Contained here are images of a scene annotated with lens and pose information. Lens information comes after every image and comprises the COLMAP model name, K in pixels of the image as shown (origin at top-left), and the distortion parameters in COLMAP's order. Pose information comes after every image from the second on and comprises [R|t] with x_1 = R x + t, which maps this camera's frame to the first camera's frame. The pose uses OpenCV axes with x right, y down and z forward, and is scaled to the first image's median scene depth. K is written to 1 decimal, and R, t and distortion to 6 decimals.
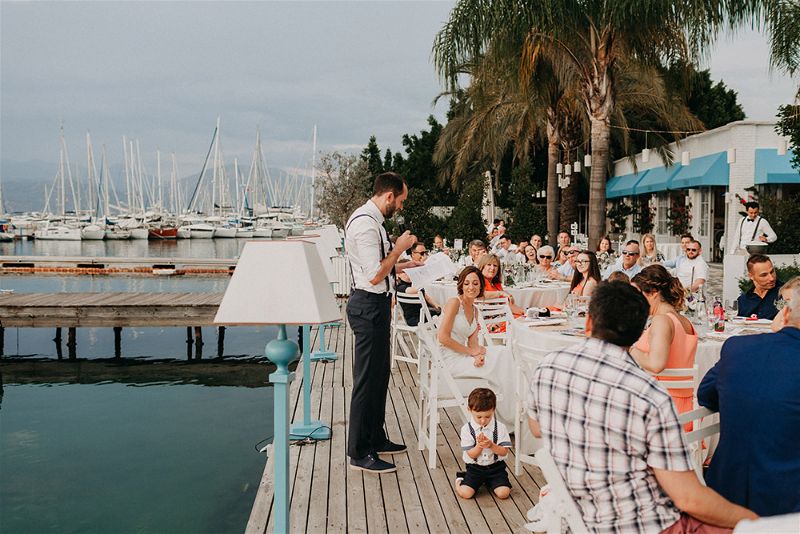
lens RADIAL K [[763.3, 0, 401.2], [0, 763.3, 268.6], [0, 0, 1]] dist [-0.009682, 0.000000]
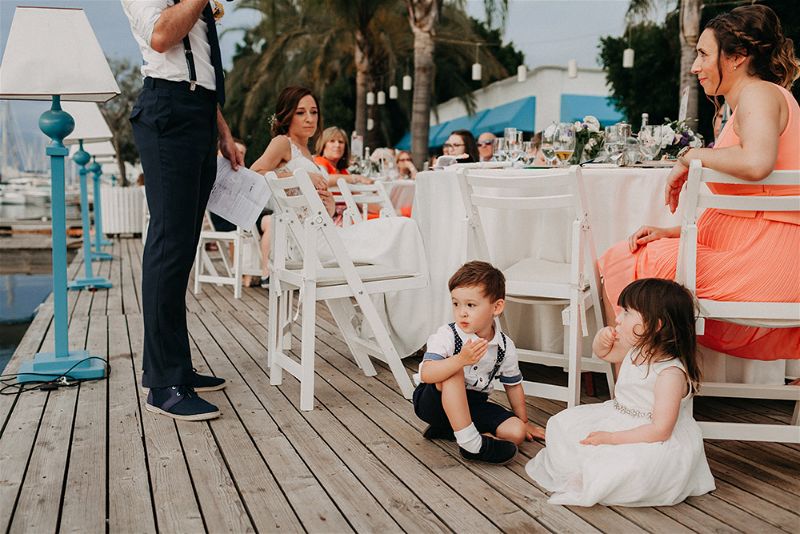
lens RADIAL K [[763.3, 0, 397.1], [0, 763.3, 267.1], [0, 0, 1]] dist [-0.009682, 0.000000]
pose [[0.960037, -0.010988, 0.279656, -0.017213], [0.003351, 0.999609, 0.027771, 0.050247], [-0.279852, -0.025724, 0.959699, 0.159917]]
